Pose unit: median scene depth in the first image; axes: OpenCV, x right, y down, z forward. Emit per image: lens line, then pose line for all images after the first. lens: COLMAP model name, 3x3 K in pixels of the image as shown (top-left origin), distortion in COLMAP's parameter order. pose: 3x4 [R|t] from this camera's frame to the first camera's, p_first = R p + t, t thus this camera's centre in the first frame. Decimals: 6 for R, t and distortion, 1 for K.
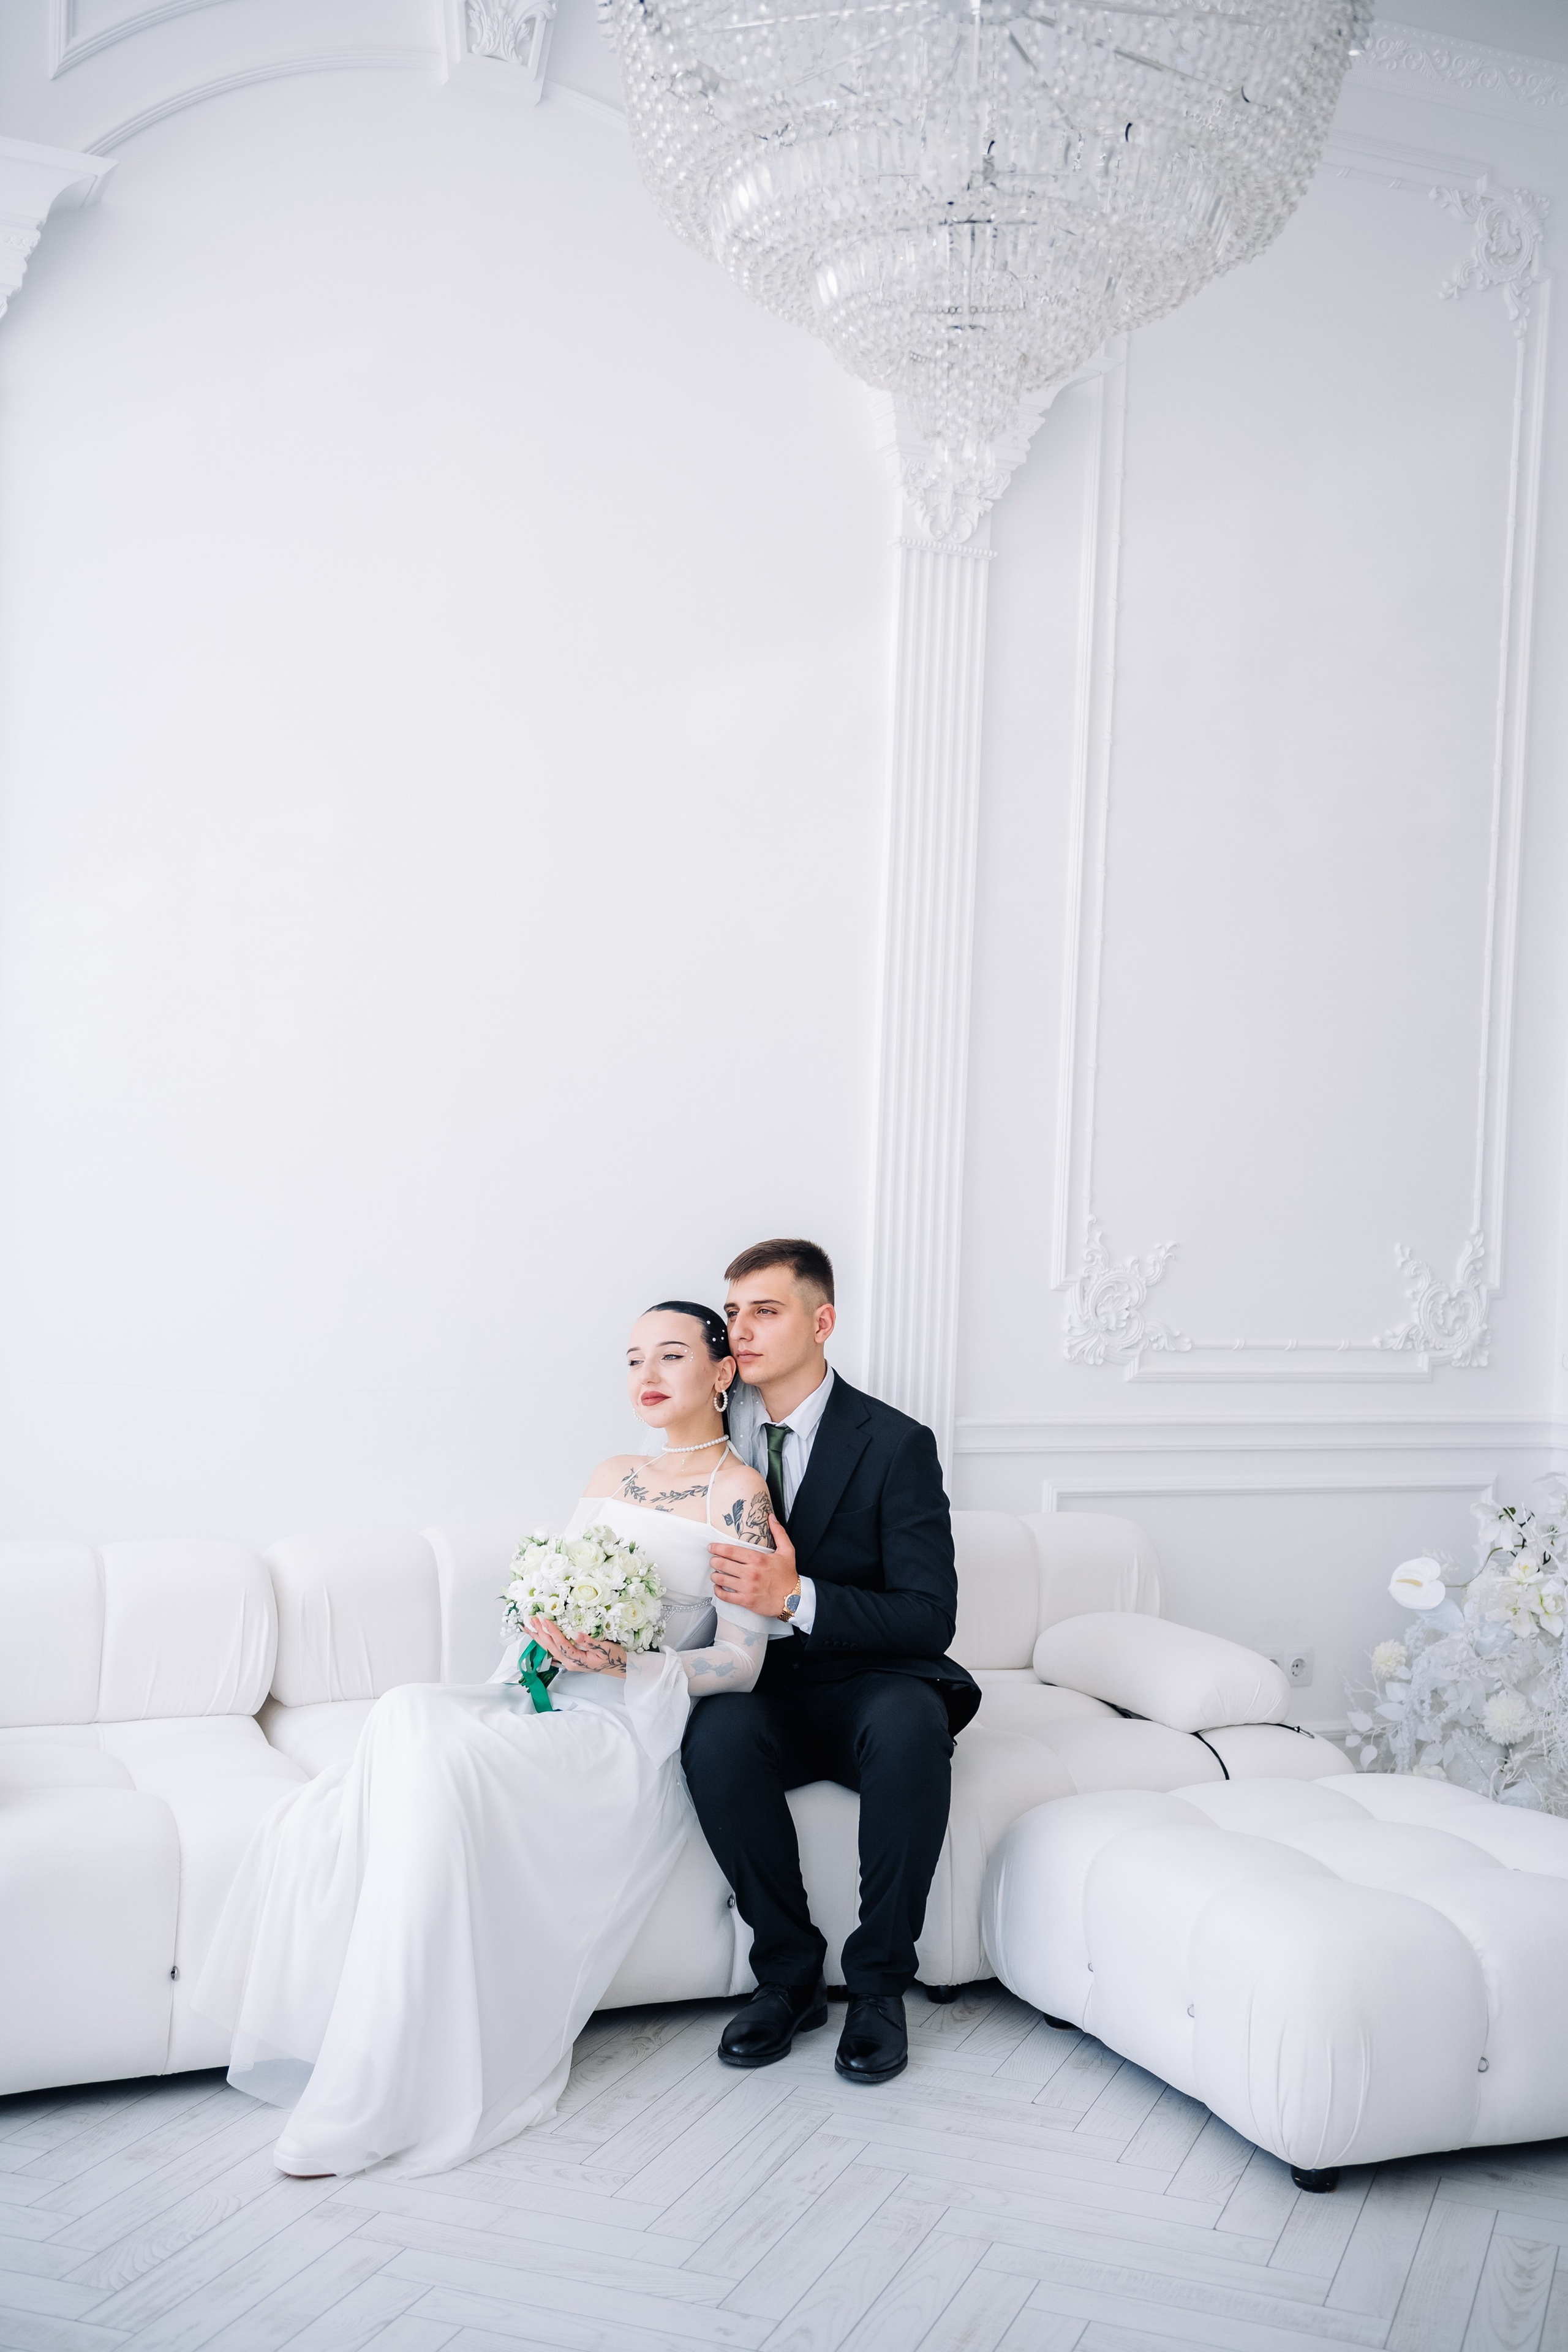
lens RADIAL K [[2044.6, 0, 784.0], [0, 2044.6, 1176.0], [0, 0, 1]] dist [-0.001992, 0.005257]
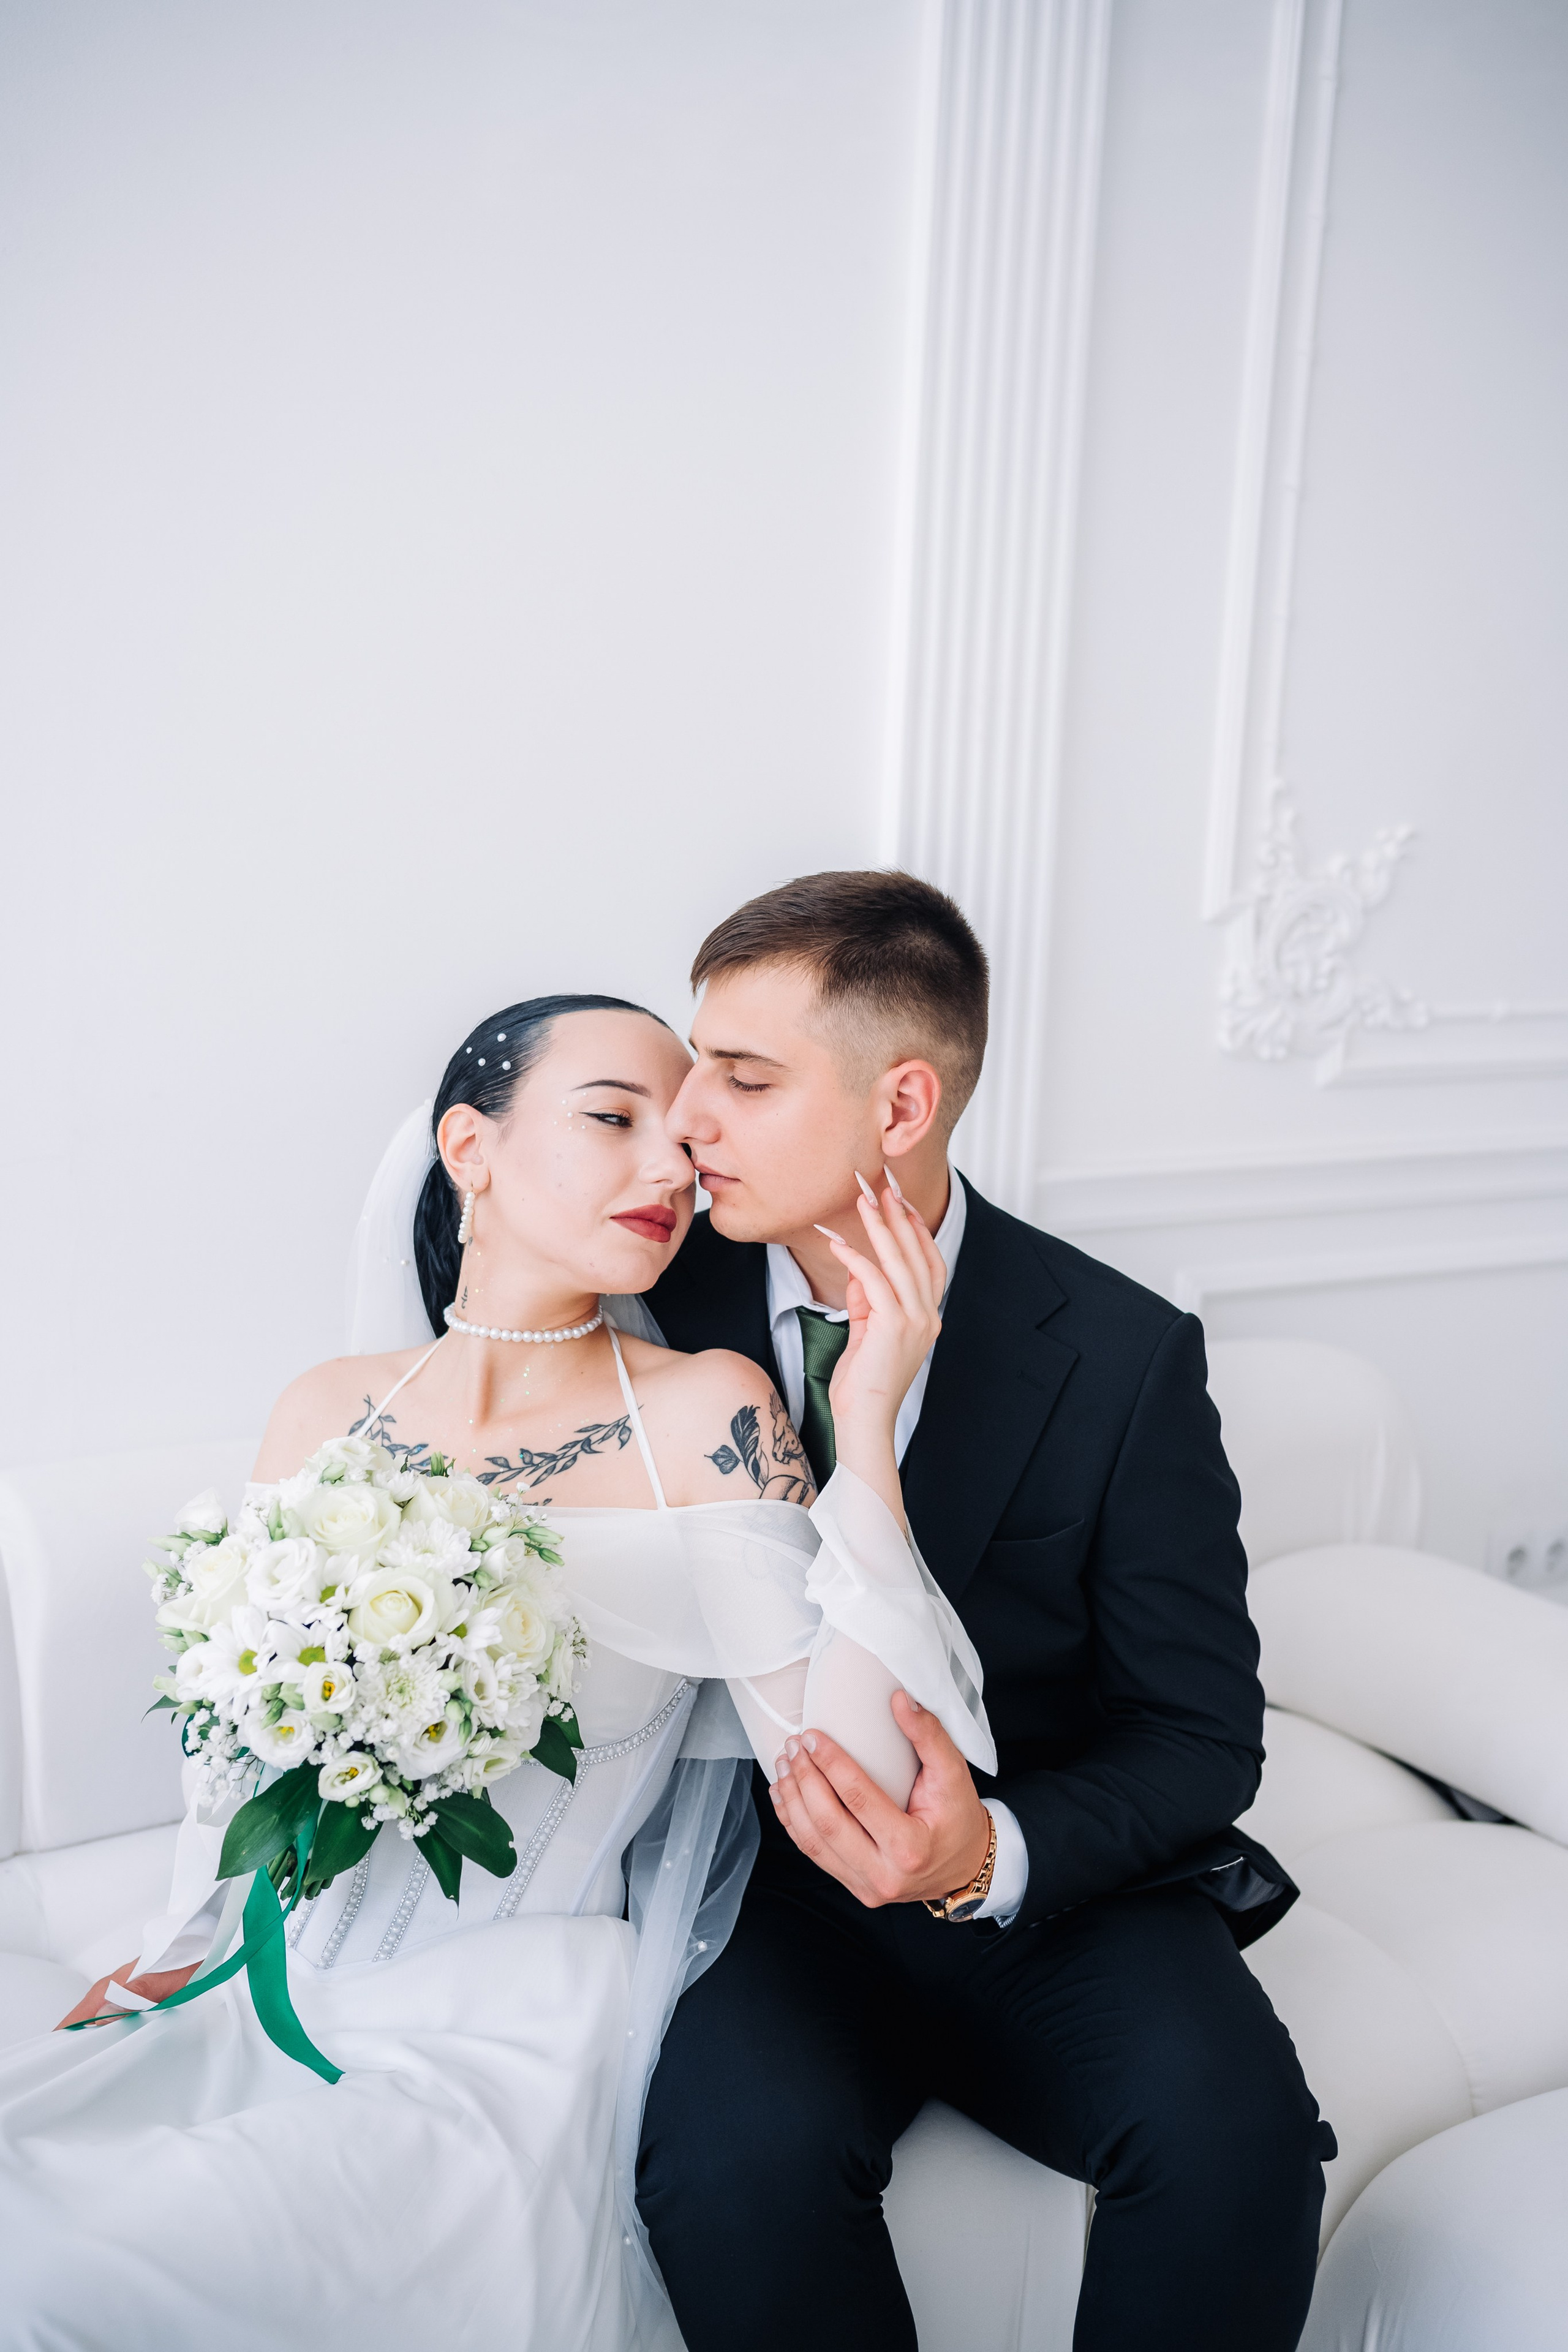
lens RADIAL K [[2044.6, 0, 784.0], [0, 2044.6, 1176.0], [0, 0, 1]] dist [-0.001992, 0.005257]
pose [[0.986679, -0.031852, 0.159530, -0.063084], [-0.004772, 0.974555, 0.224096, 0.001734], [-0.162608, -0.221872, 0.961421, 0.493516]]
